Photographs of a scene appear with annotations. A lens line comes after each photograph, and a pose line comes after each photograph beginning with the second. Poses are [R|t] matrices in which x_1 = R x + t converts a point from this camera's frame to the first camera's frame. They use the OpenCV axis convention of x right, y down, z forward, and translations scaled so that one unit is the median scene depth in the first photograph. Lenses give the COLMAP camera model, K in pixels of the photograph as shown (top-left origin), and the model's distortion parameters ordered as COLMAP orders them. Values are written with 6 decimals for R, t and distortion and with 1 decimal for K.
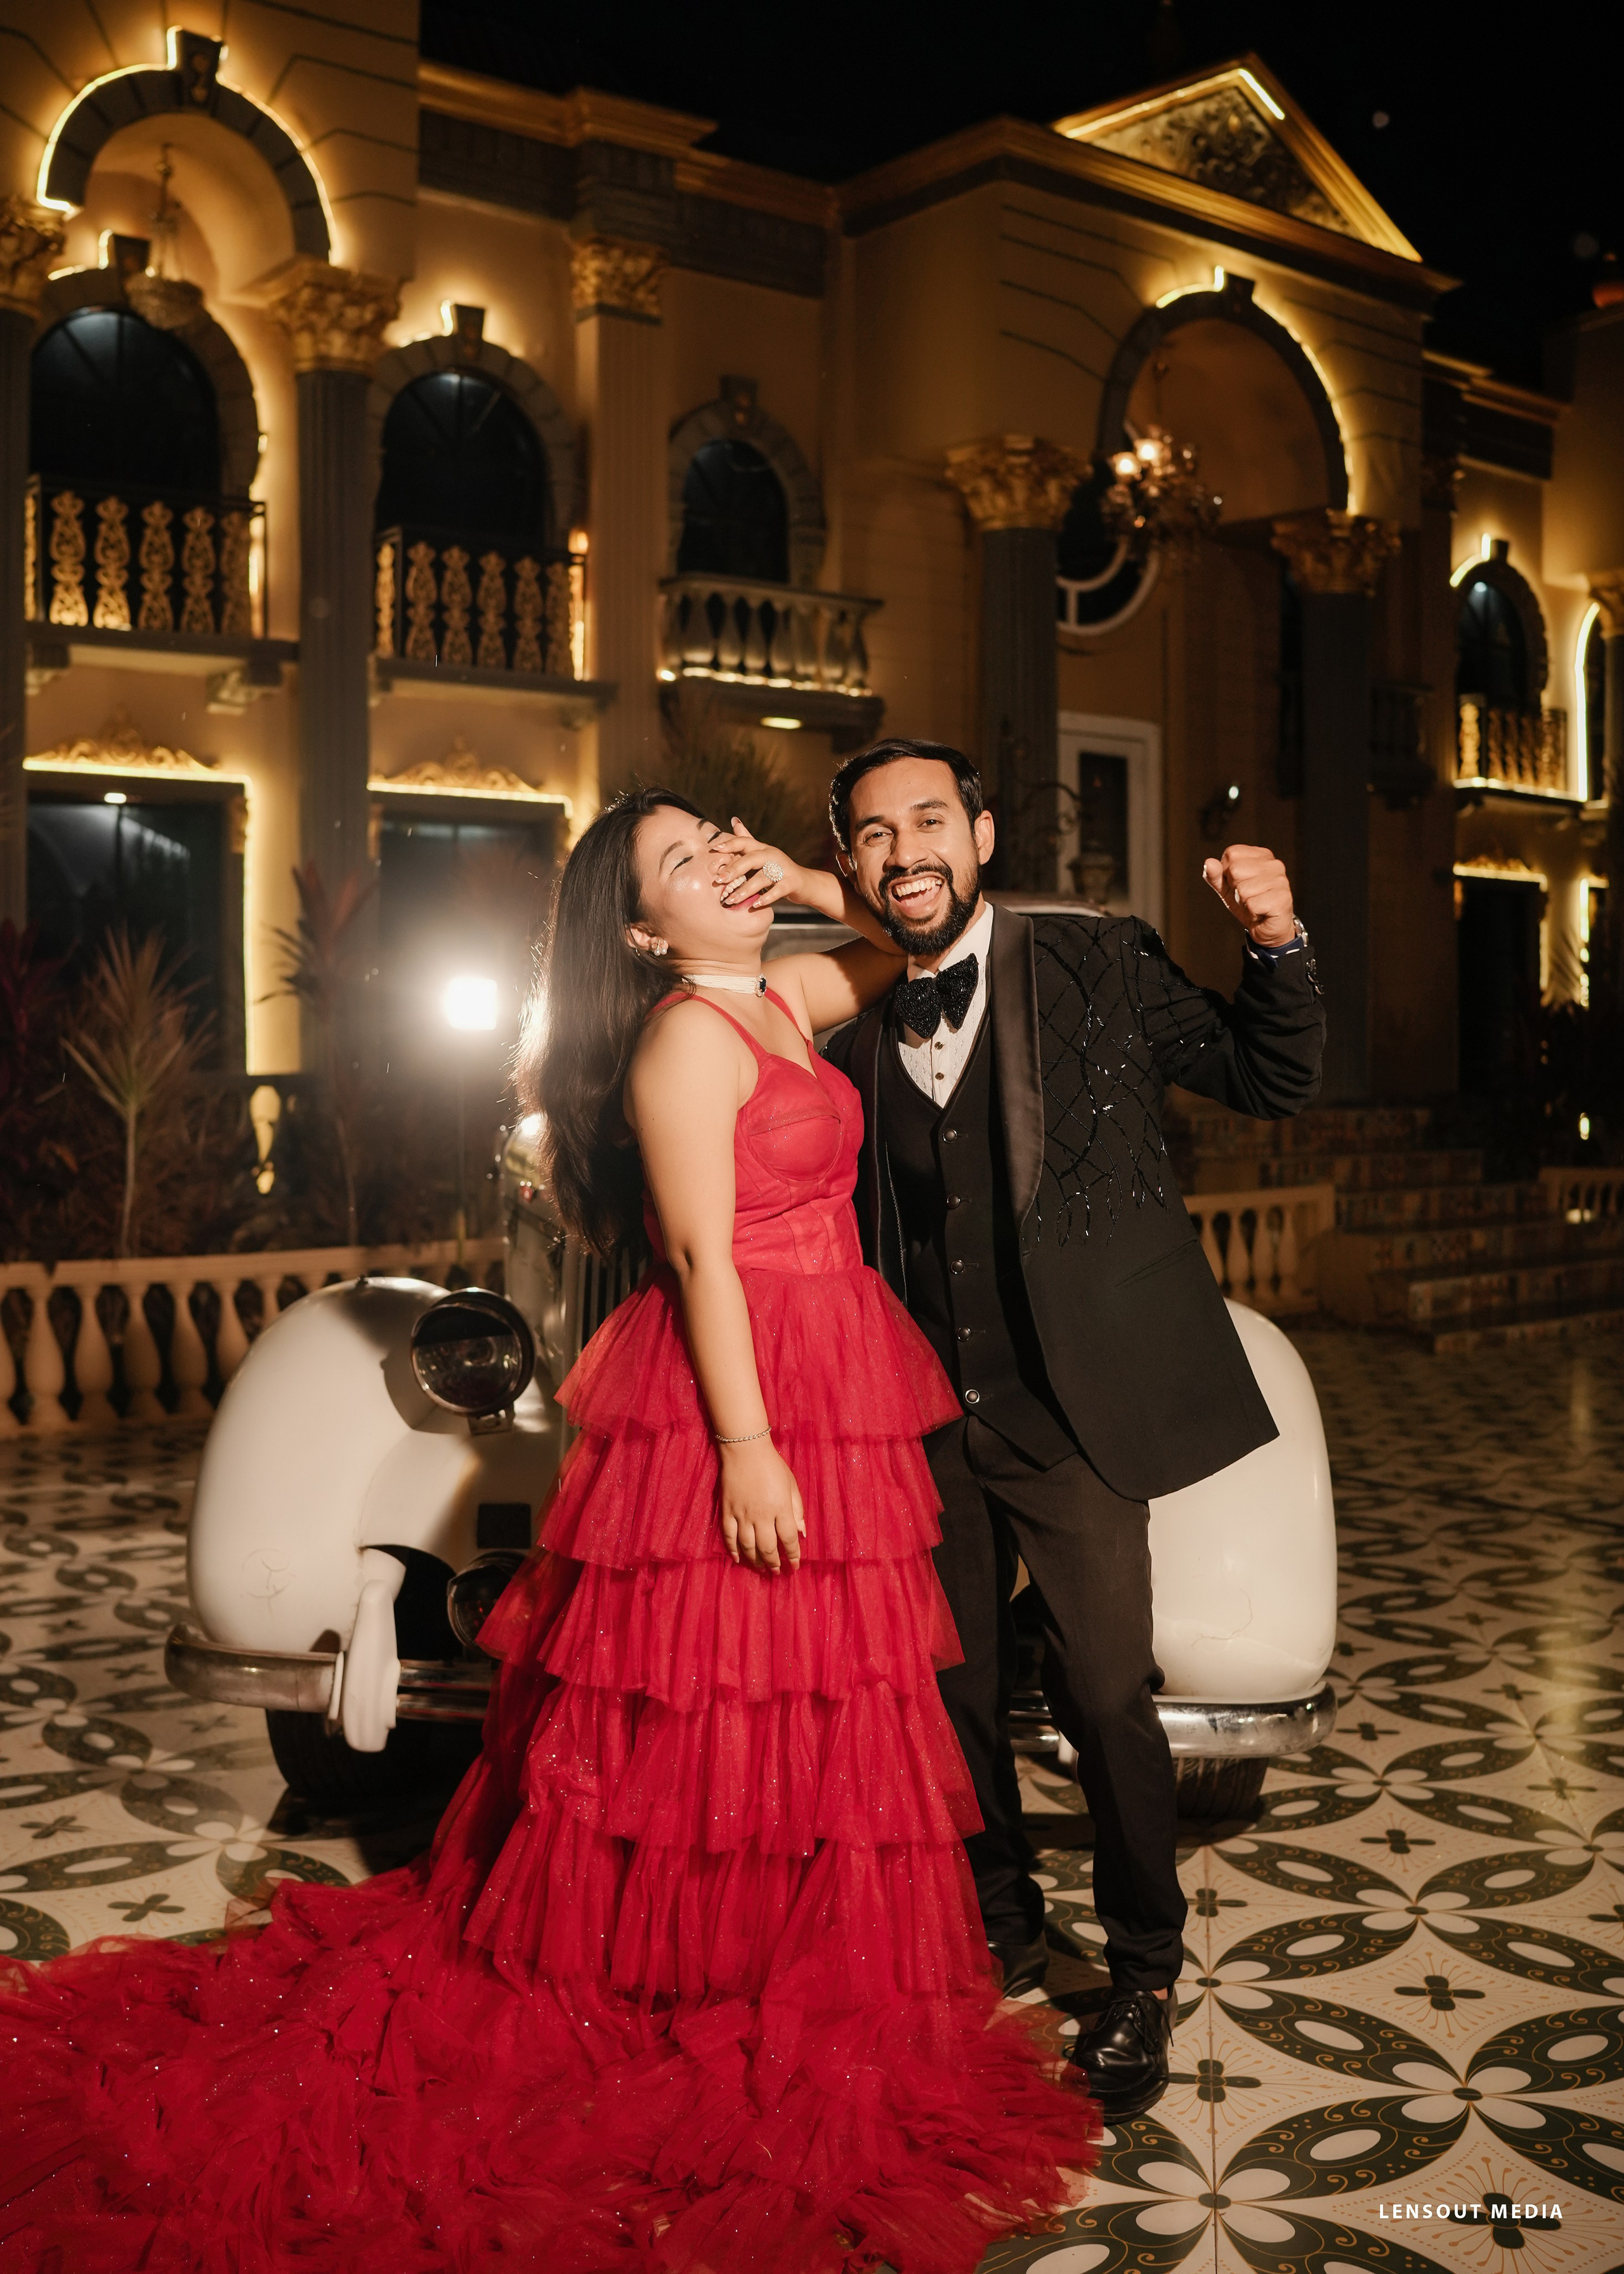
lens RADIAL K [[2453.8, 0, 790.9], [0, 2453.8, 1137.6], [0, 0, 1]] dist [-0.112492, 0.000000]
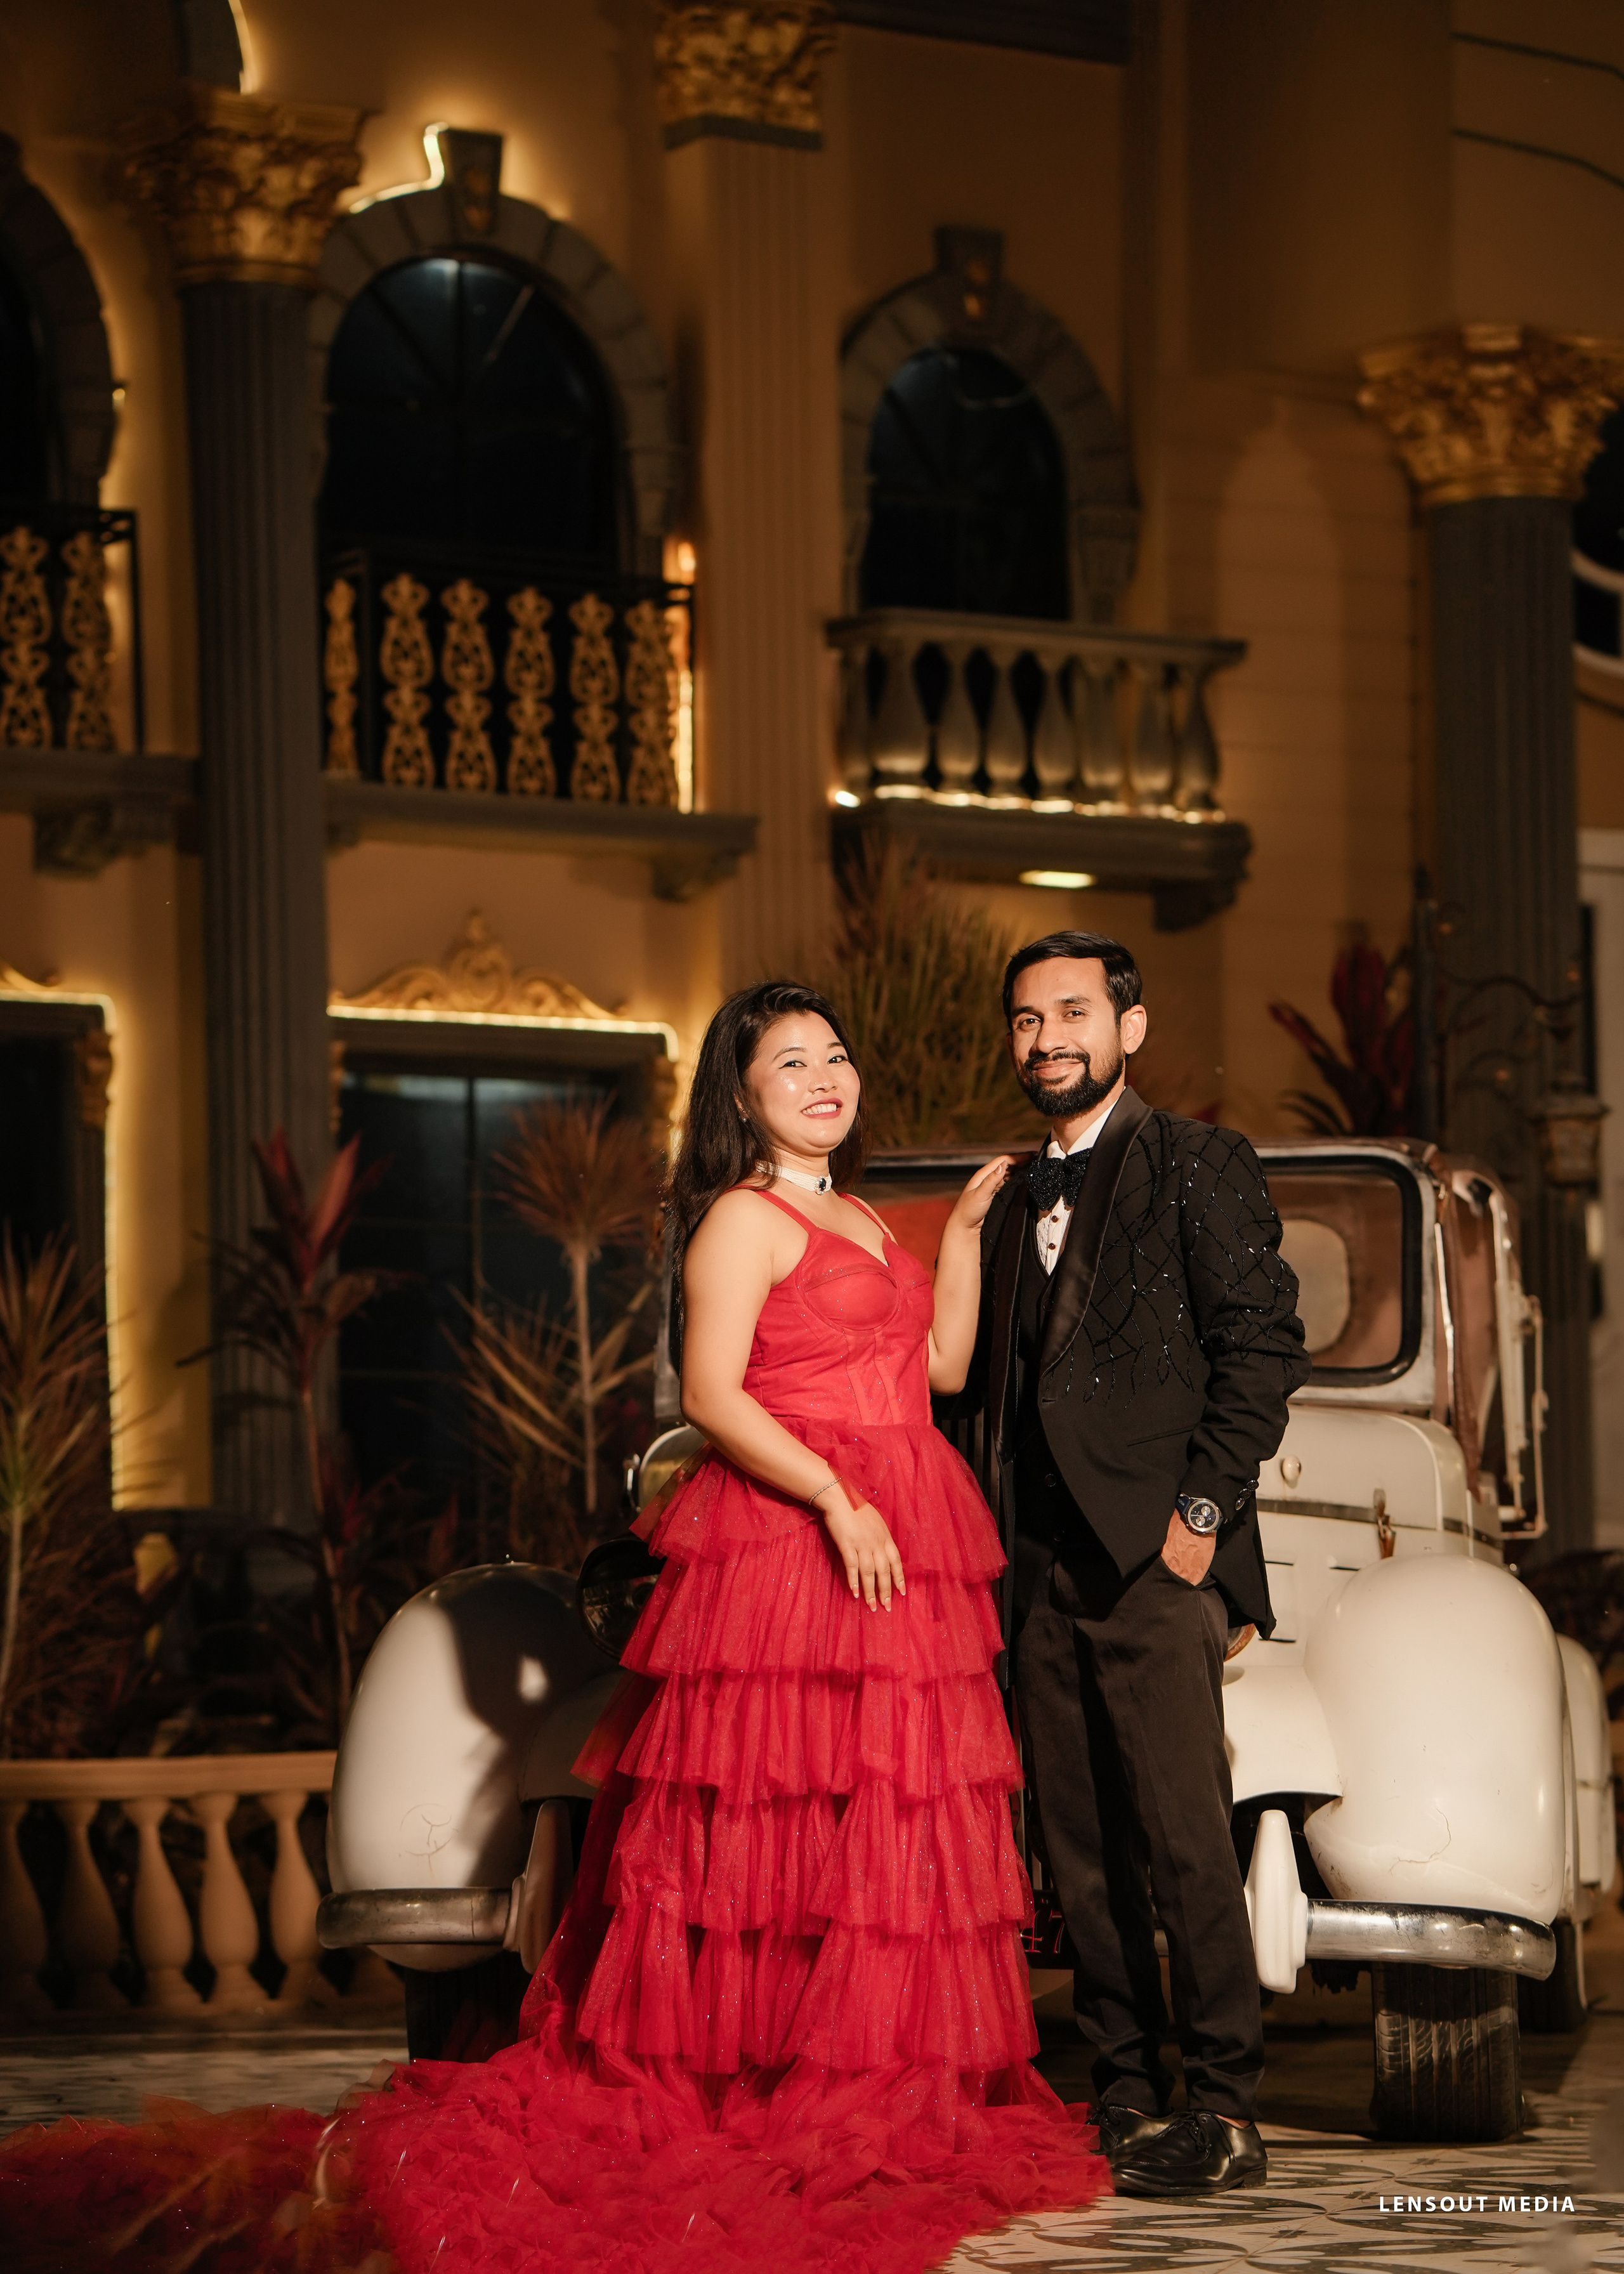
lens RADIAL K [[6472.0, 0, 739.1], [0, 6472.0, 1324.7], [0, 0, 1]] dist [0.564853, 0.000000]
pose [[0.997377, -0.023766, -0.068374, 0.023141], [0.017127, 0.995224, -0.096103, 0.069930], [0.070331, 0.094679, 0.993020, -0.449320]]
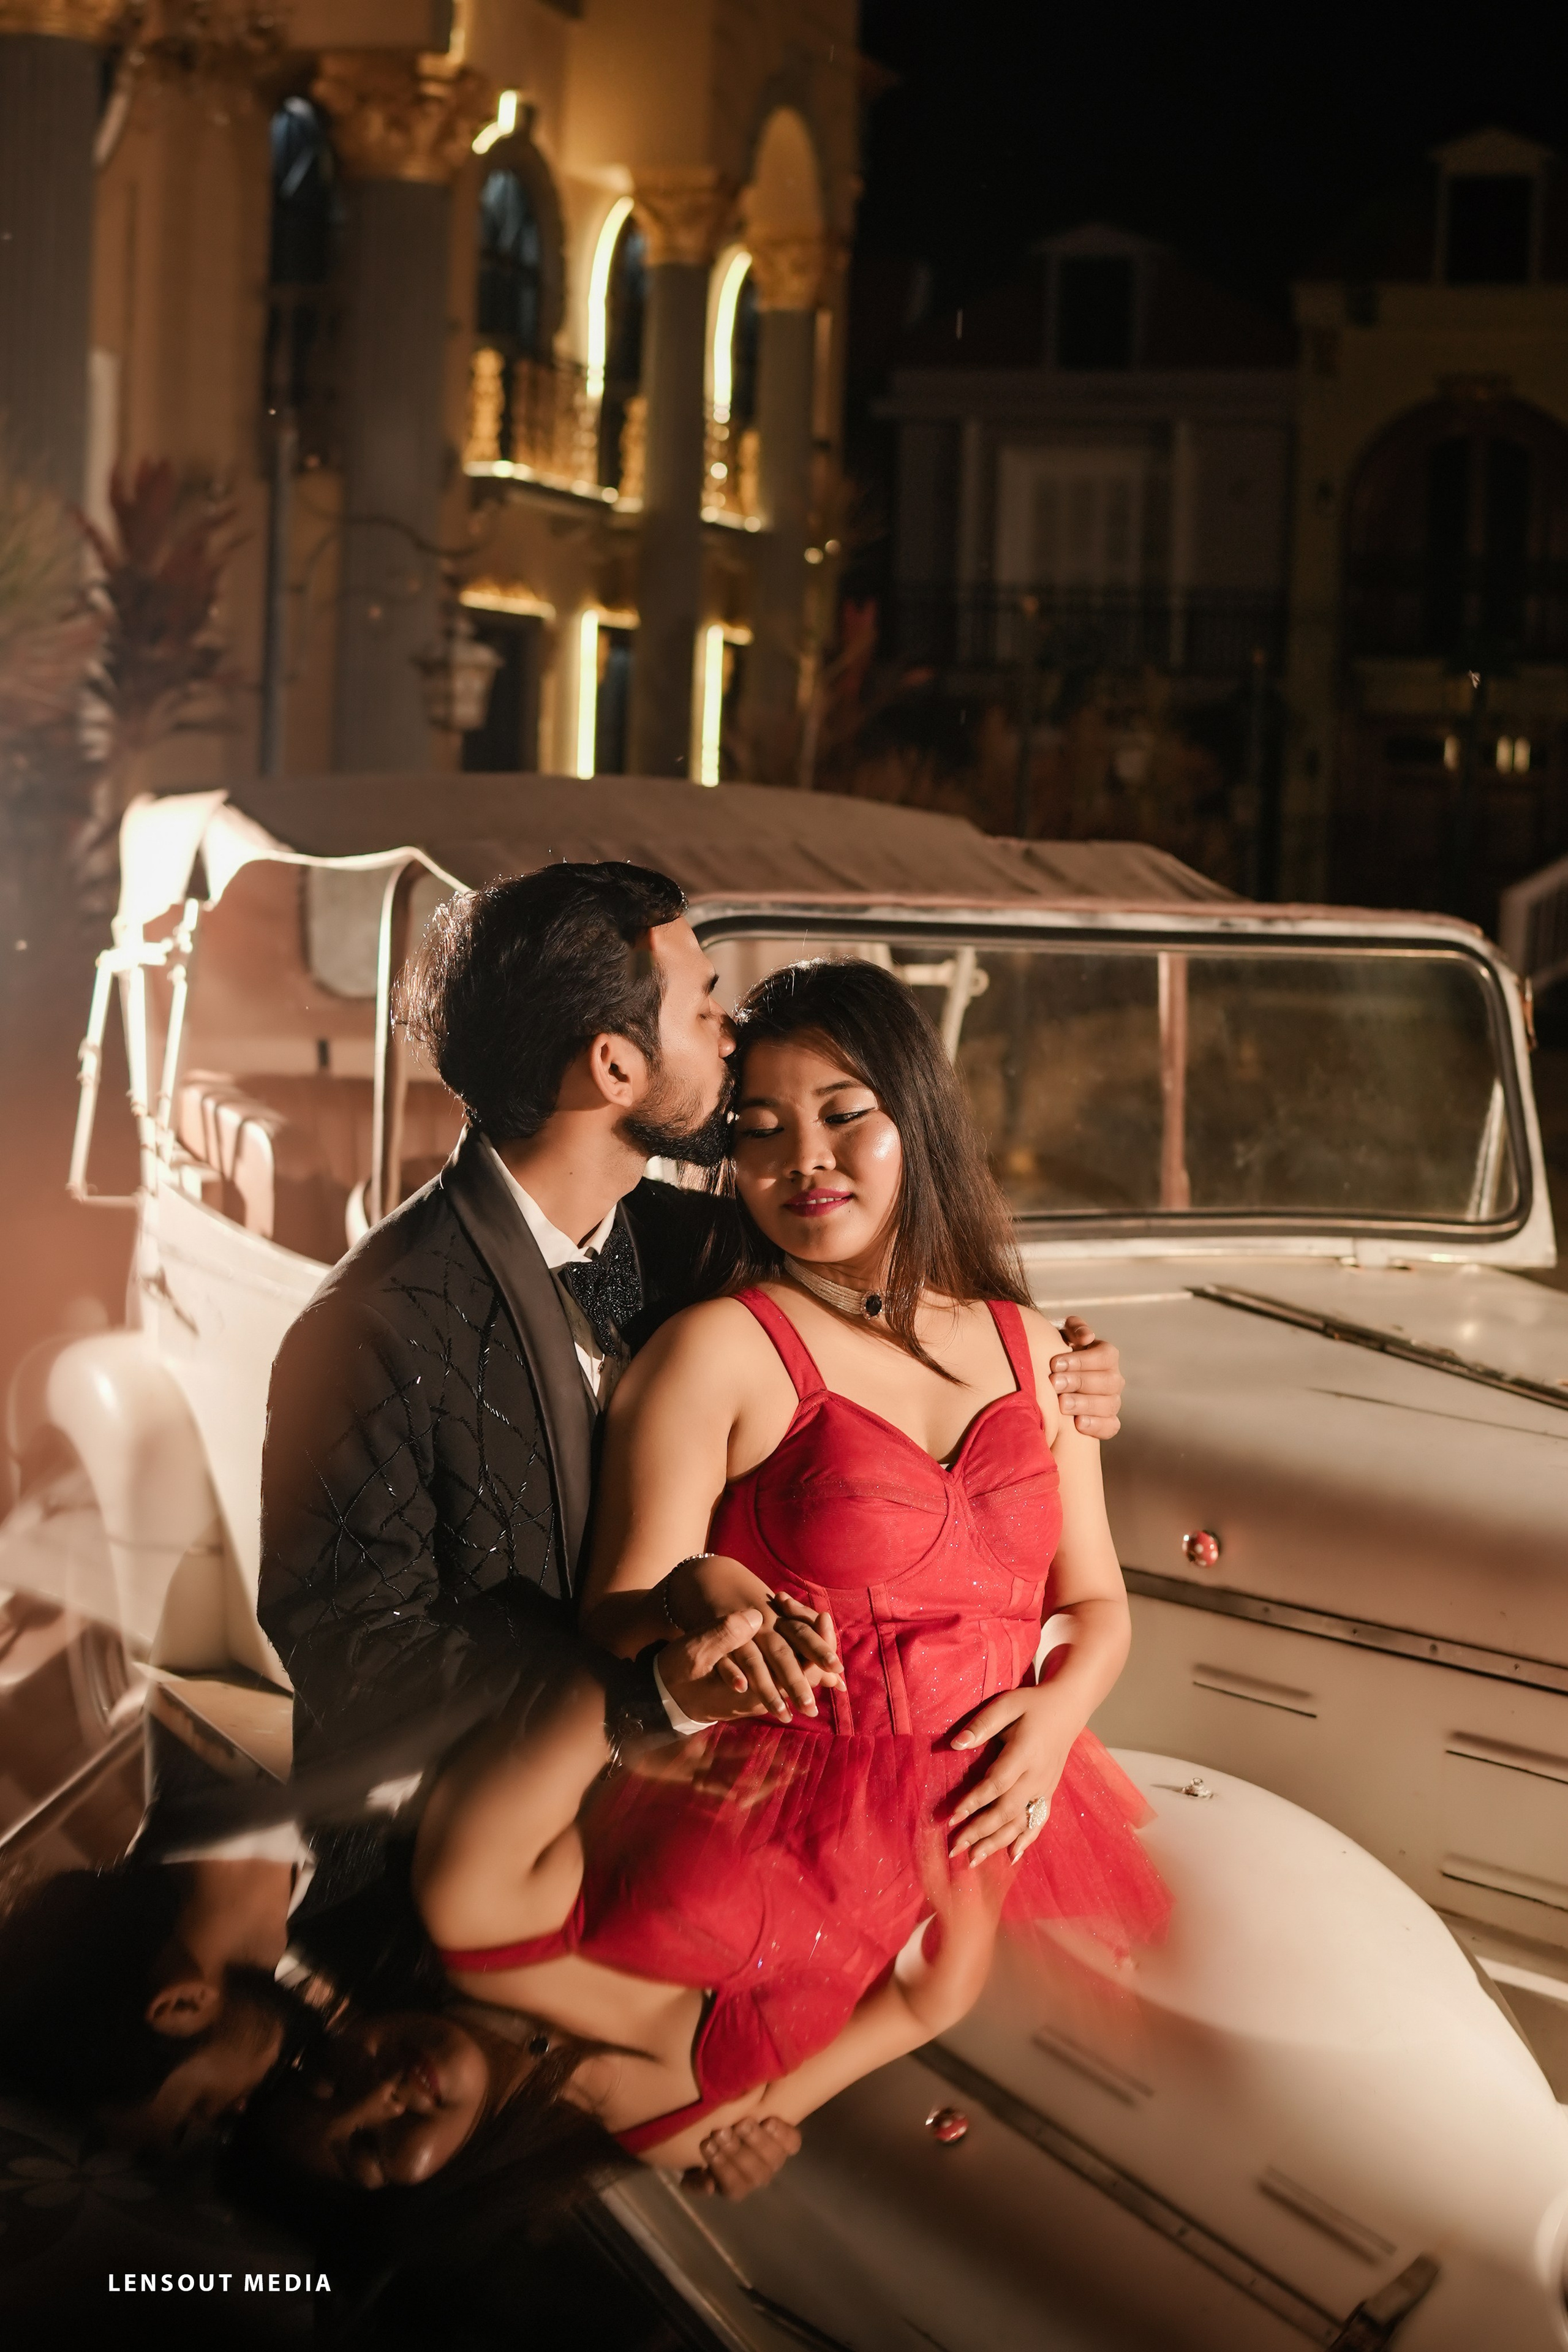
lens RADIAL K [[3423.7, 0, 769.2], [0, 3423.7, 1178.3], [0, 0, 1]] dist [-0.102672, 0.000000]
pose [[0.847587, -0.033062, 0.529625, -0.216304], [-0.018524, 0.995606, 0.091796, -0.049562], [-0.530333, -0.087616, 0.843250, 0.182049]]
